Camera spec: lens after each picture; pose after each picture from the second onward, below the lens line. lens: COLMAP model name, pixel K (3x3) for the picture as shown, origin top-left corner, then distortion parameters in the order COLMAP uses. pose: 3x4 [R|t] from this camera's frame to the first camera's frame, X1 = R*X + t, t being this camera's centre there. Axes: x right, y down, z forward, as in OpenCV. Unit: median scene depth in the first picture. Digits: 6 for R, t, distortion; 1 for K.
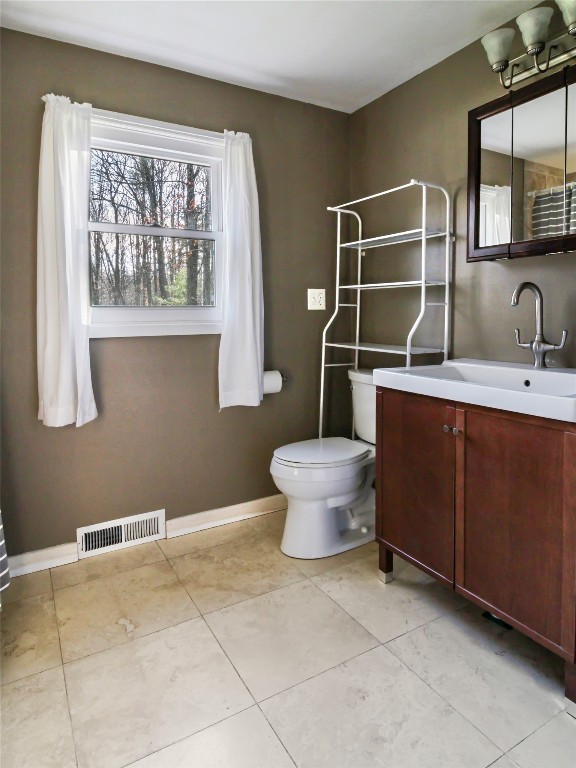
lens RADIAL K [[488.2, 0, 296.5], [0, 488.2, 366.8], [0, 0, 1]] dist [0.006900, -0.014354]
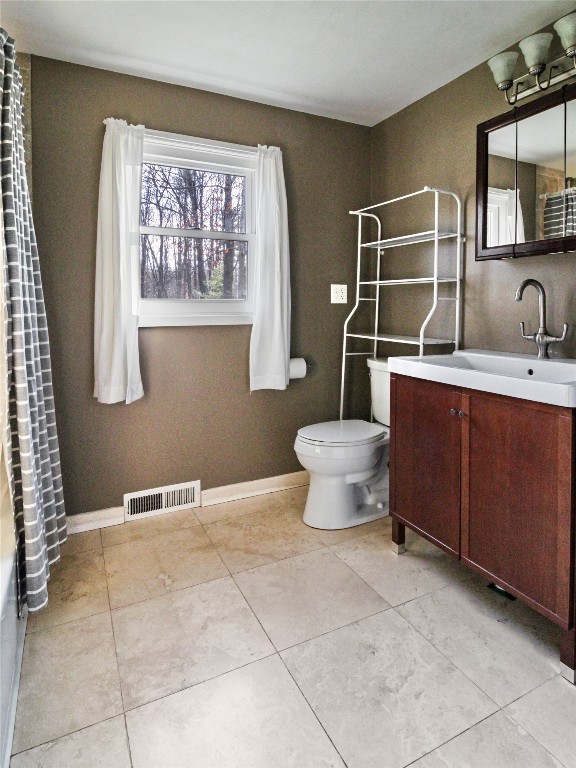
lens RADIAL K [[458.4, 0, 291.1], [0, 458.4, 347.1], [0, 0, 1]] dist [0.006876, -0.012692]
pose [[0.997355, 0.012774, -0.071559, 0.011455], [-0.014263, 0.999691, -0.020339, 0.005276], [0.071277, 0.021306, 0.997229, -0.046419]]
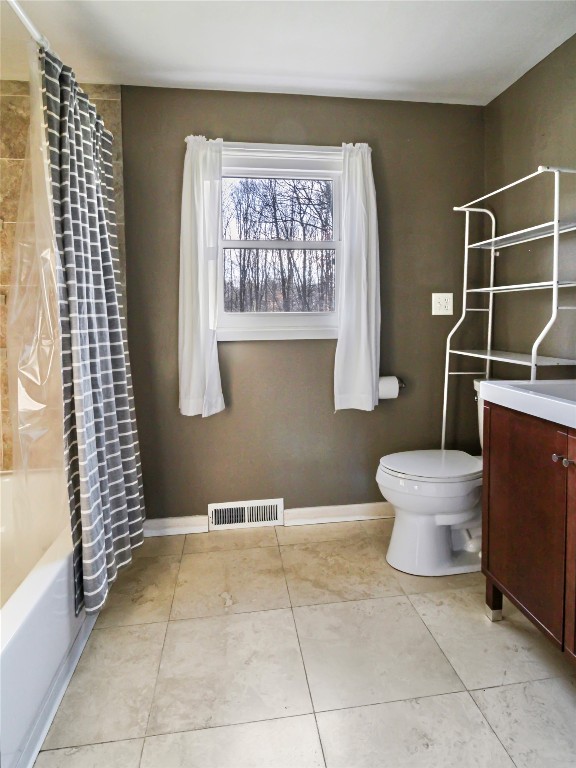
lens RADIAL K [[449.0, 0, 285.5], [0, 449.0, 360.3], [0, 0, 1]] dist [0.002872, -0.013096]
pose [[0.918405, 0.034036, -0.394174, 0.137219], [-0.039555, 0.999200, -0.005883, -0.012963], [0.393658, 0.020995, 0.919017, 0.086140]]
